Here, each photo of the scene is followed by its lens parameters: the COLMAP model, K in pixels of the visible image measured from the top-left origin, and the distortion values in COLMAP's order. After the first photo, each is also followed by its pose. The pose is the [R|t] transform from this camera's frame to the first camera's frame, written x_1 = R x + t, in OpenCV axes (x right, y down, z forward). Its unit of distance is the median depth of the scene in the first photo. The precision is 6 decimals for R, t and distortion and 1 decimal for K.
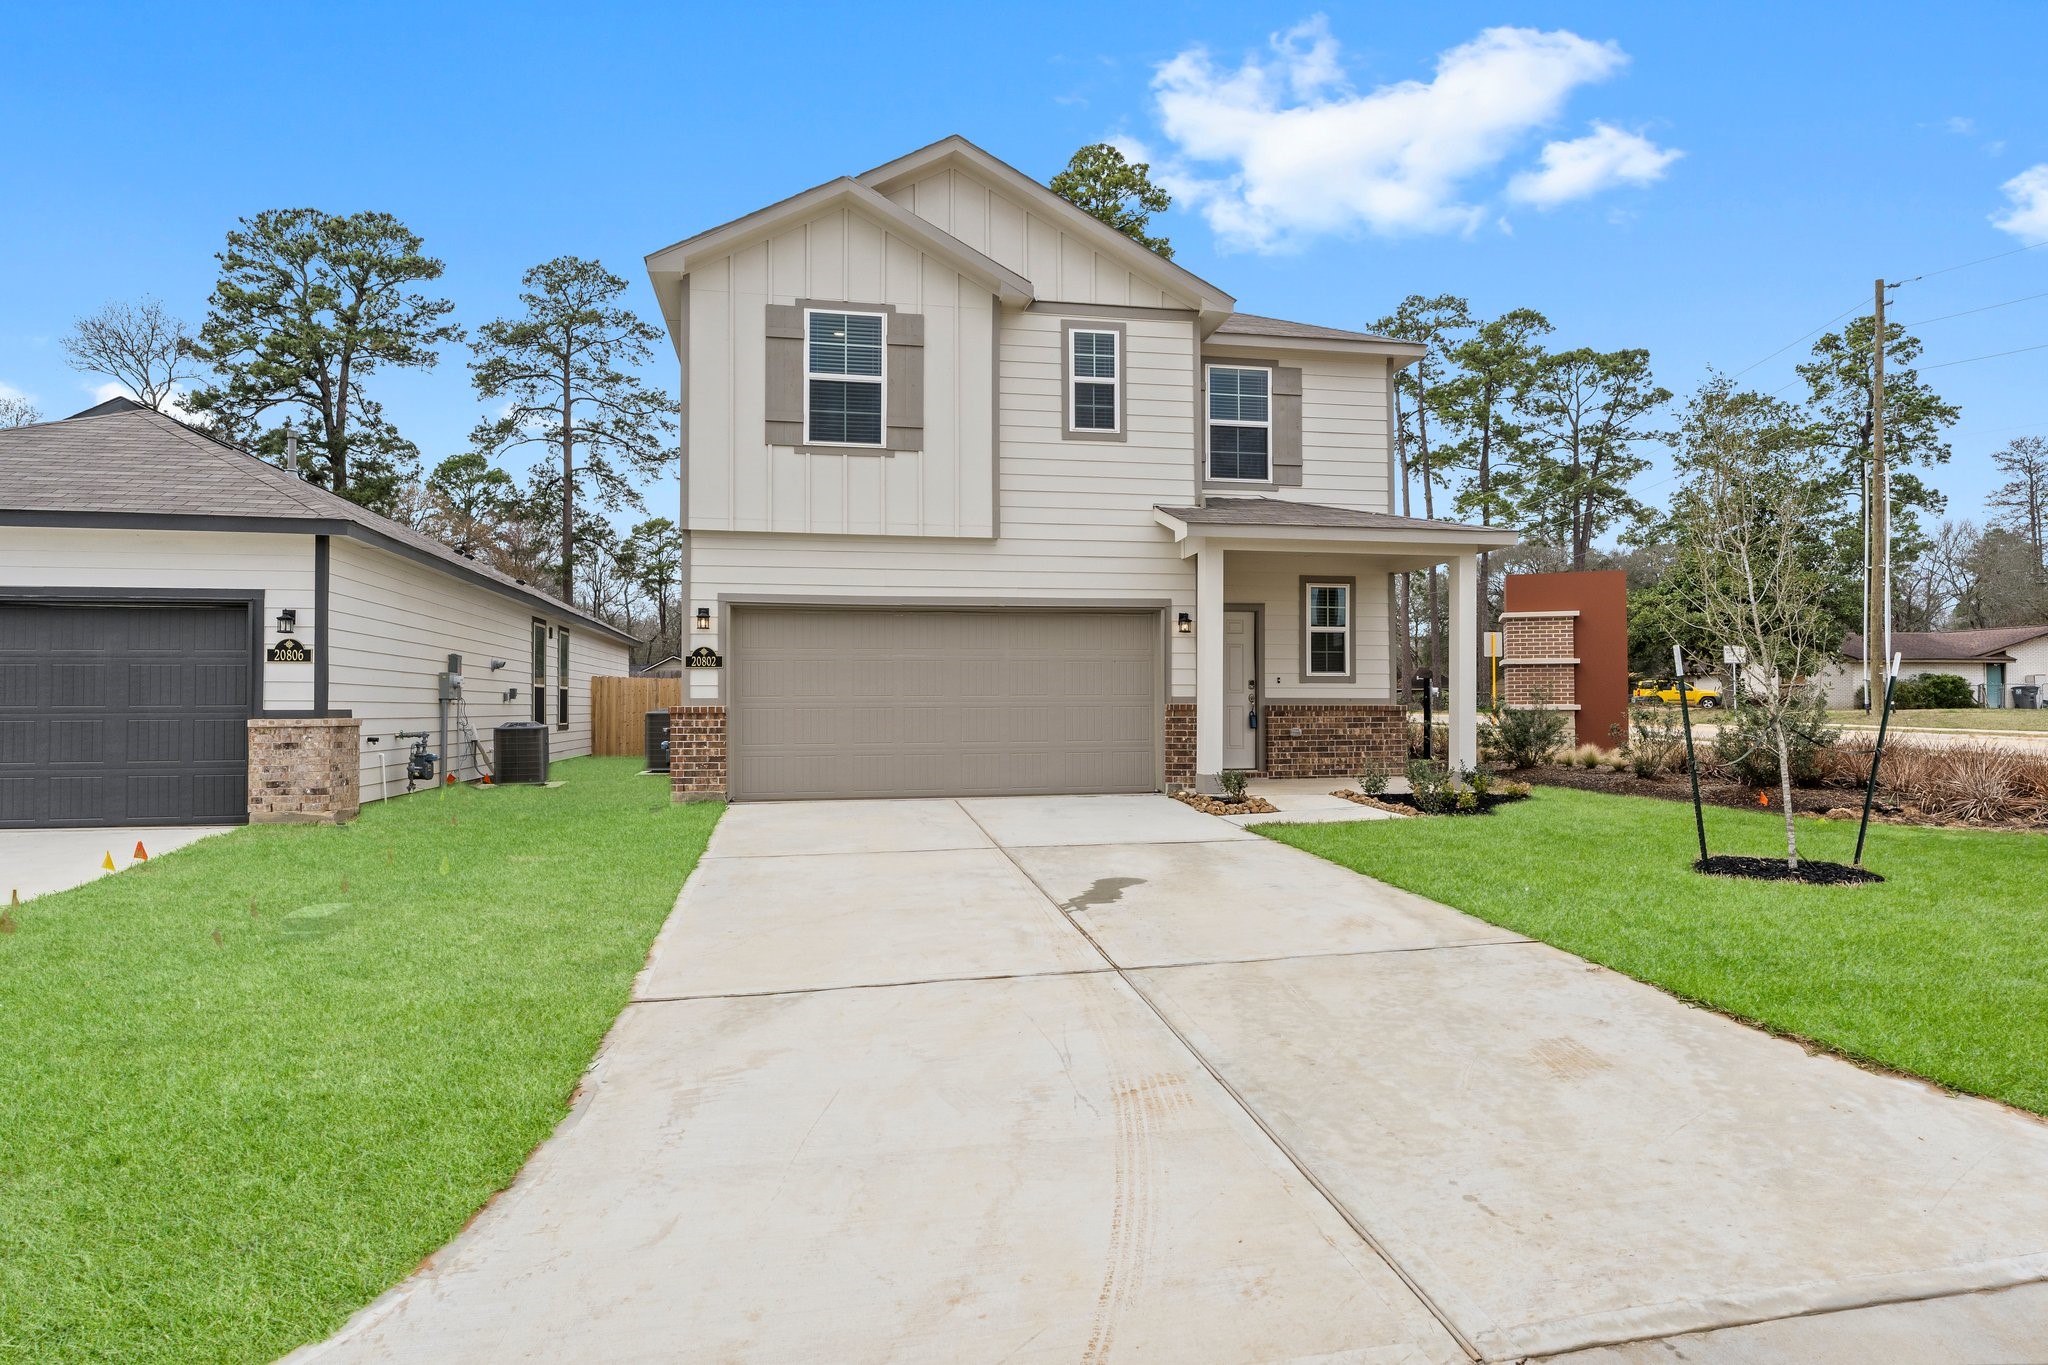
lens RADIAL K [[1158.6, 0, 1024.0], [0, 1158.6, 682.5], [0, 0, 1]] dist [-0.000831, 0.000734]
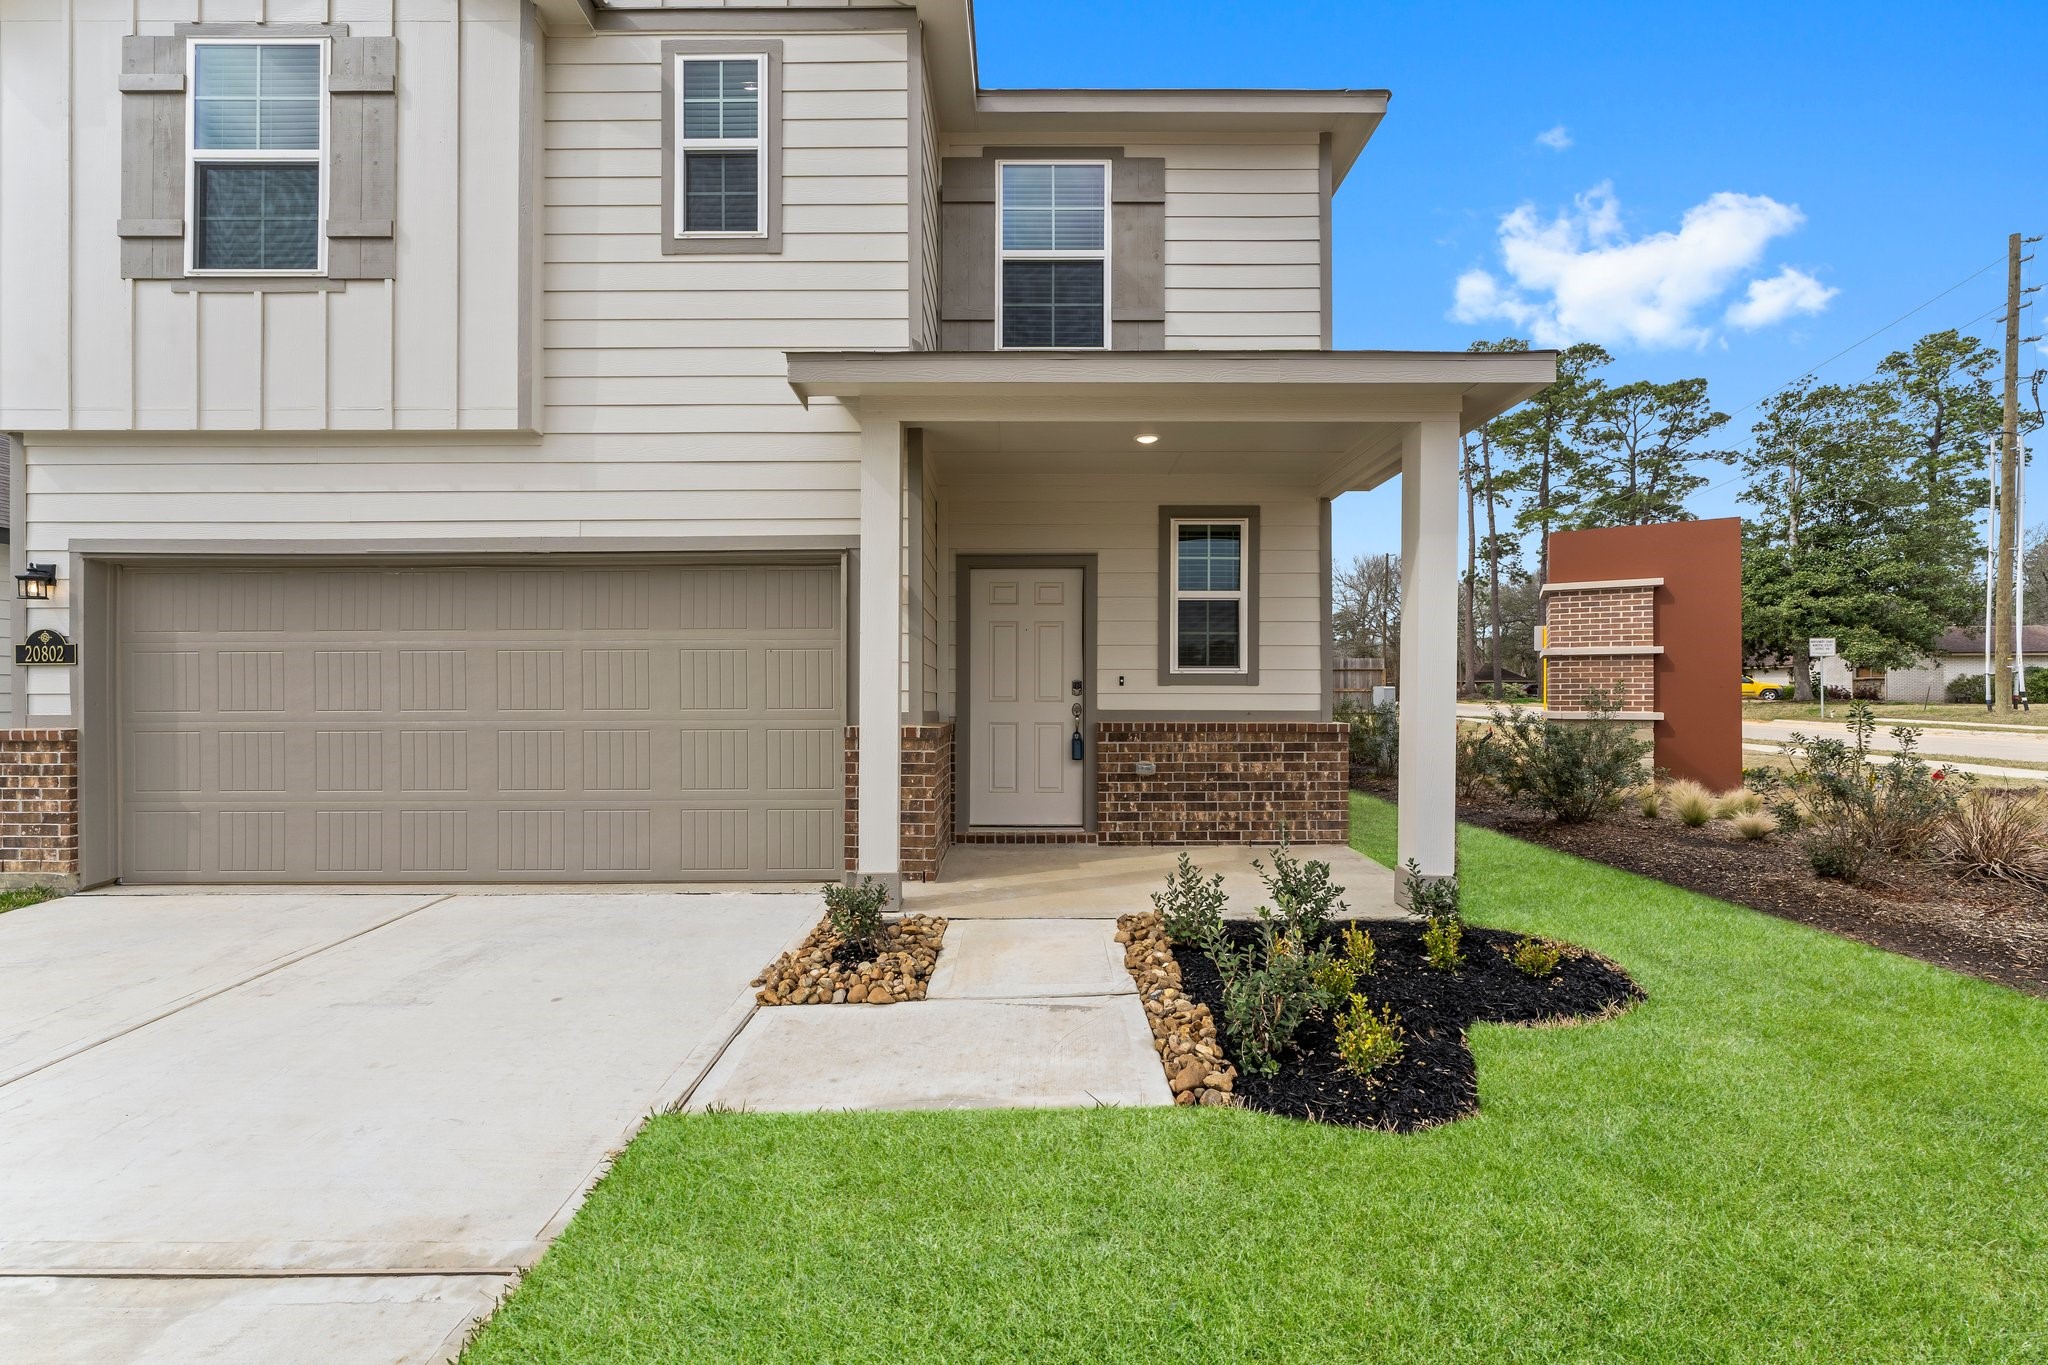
lens RADIAL K [[832.5, 0, 1019.1], [0, 832.5, 694.5], [0, 0, 1]] dist [-0.008485, 0.002839]
pose [[0.982421, 0.001698, -0.186670, 0.246102], [0.002377, 0.999764, 0.021601, -0.004277], [0.186663, -0.021665, 0.982185, 0.559428]]
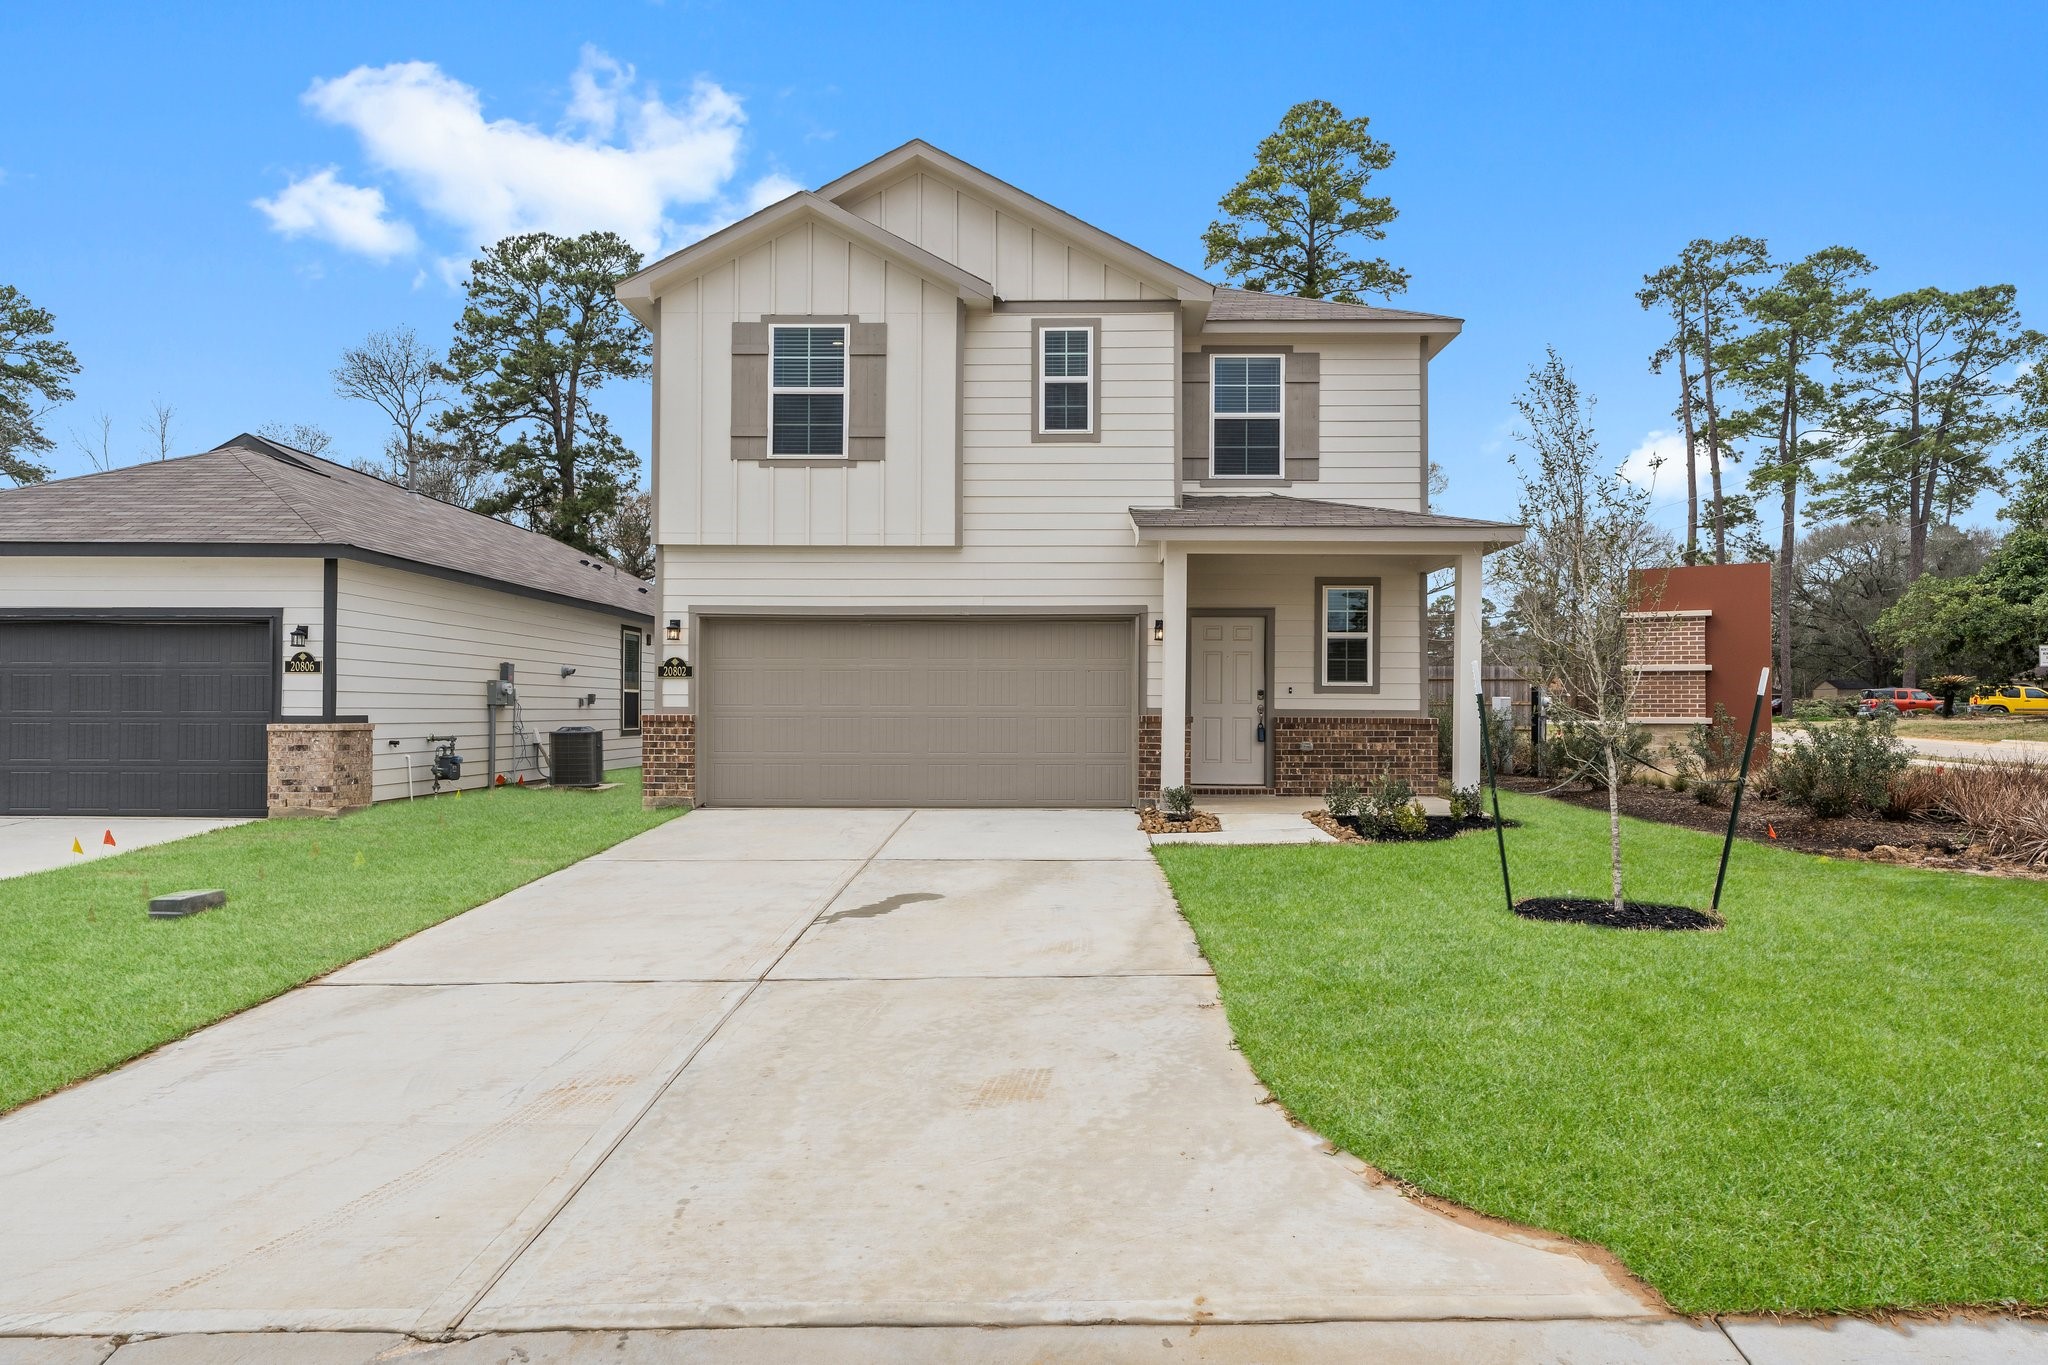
lens RADIAL K [[1225.8, 0, 1029.1], [0, 1225.8, 691.2], [0, 0, 1]] dist [-0.000057, -0.000890]
pose [[0.978738, 0.004047, -0.205074, 0.214427], [-0.002829, 0.999977, 0.006234, -0.006714], [0.205094, -0.005521, 0.978727, -0.006694]]
